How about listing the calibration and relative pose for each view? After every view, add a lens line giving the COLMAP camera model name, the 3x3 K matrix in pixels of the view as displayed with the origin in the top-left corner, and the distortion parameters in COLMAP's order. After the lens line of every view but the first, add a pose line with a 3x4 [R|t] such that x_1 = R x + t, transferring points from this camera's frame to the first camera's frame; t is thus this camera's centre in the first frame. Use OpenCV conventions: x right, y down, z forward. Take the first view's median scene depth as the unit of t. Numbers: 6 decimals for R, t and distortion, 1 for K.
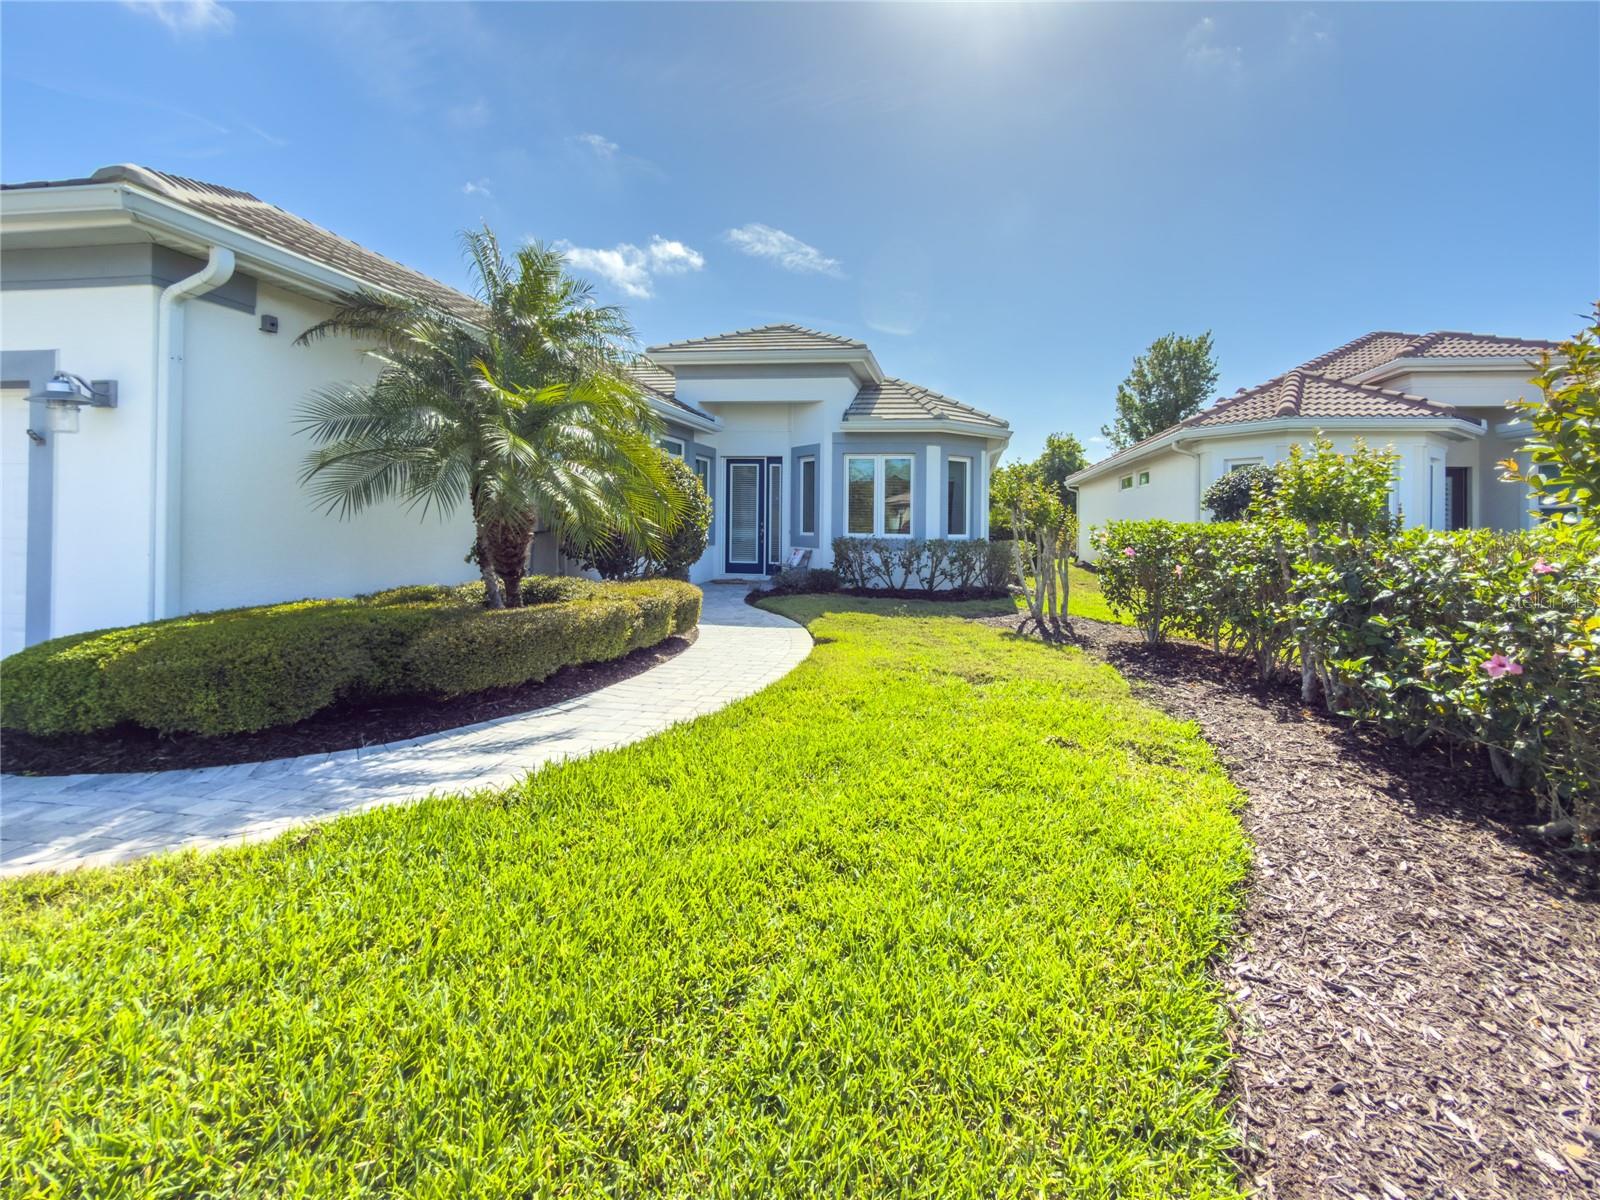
lens RADIAL K [[623.0, 0, 856.4], [0, 623.0, 513.3], [0, 0, 1]] dist [0.036997, -0.000044]
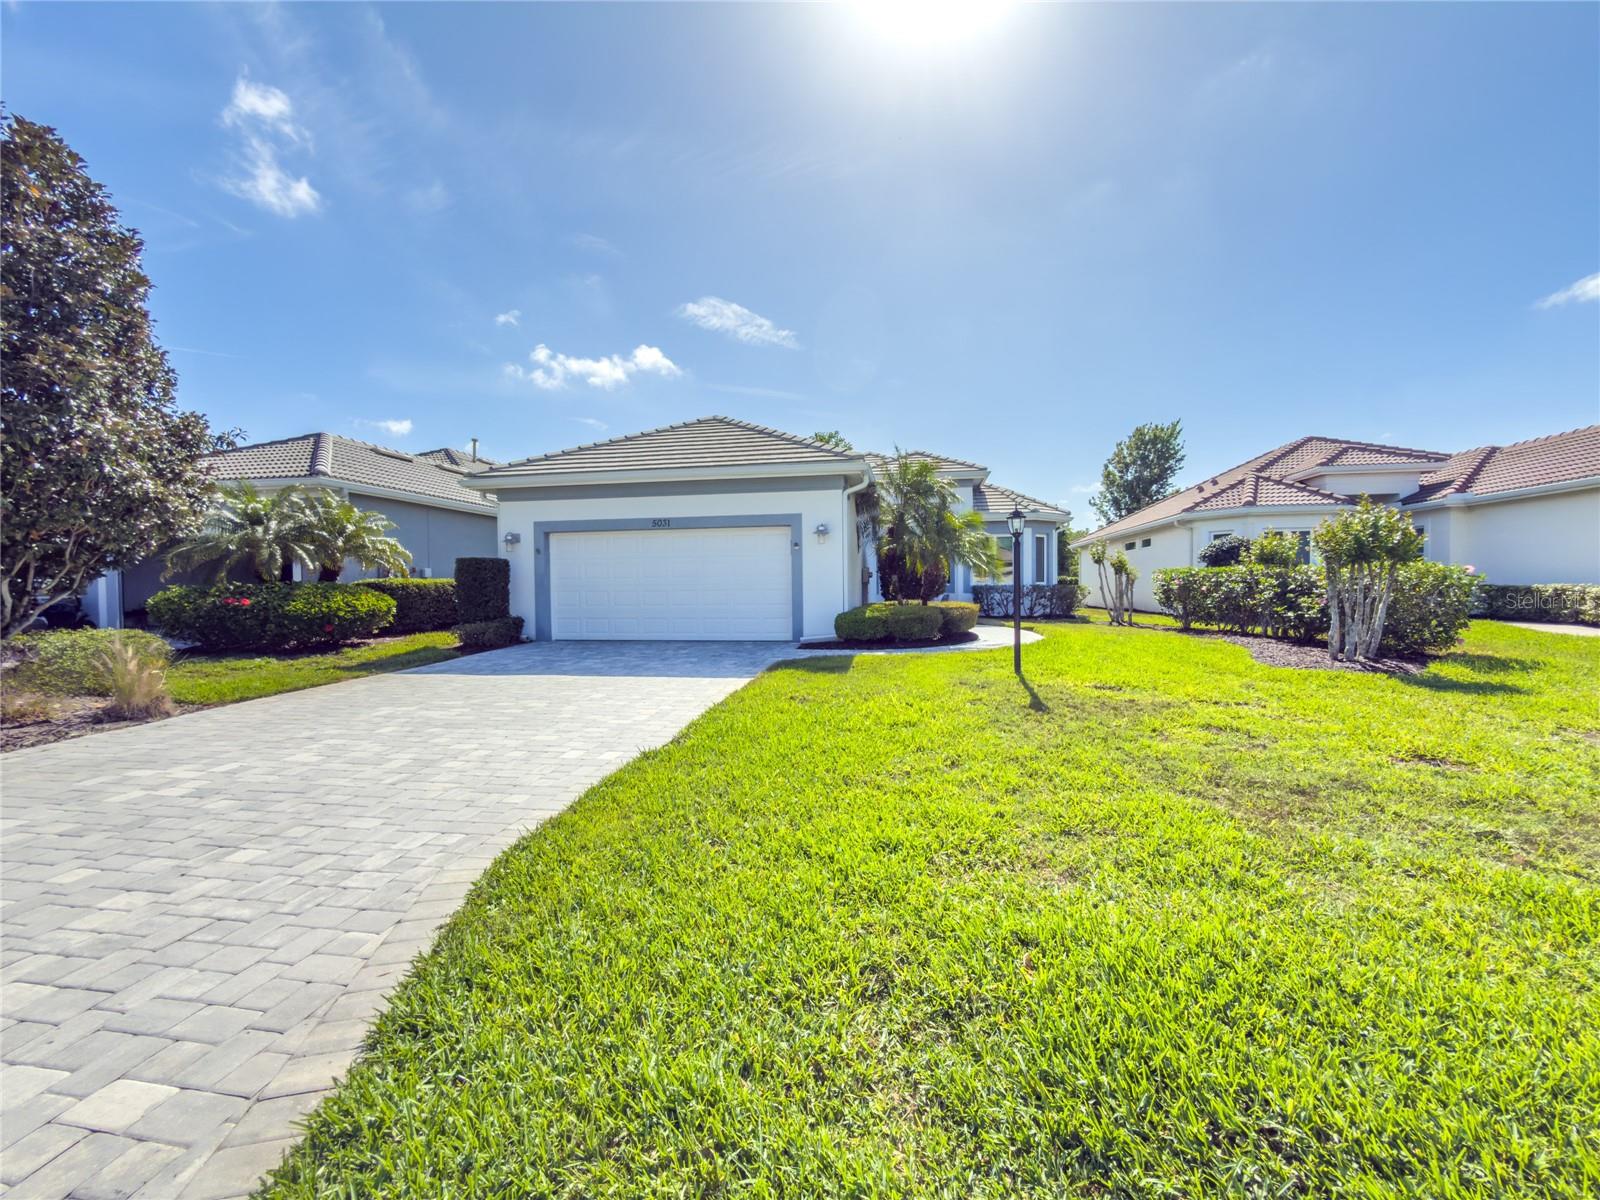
lens RADIAL K [[636.2, 0, 800.0], [0, 636.2, 600.0], [0, 0, 1]] dist [0.062120, 0.000090]
pose [[0.999599, -0.025513, 0.012323, -0.517363], [0.025147, 0.999264, 0.028957, 0.015848], [-0.013053, -0.028636, 0.999505, -0.701154]]
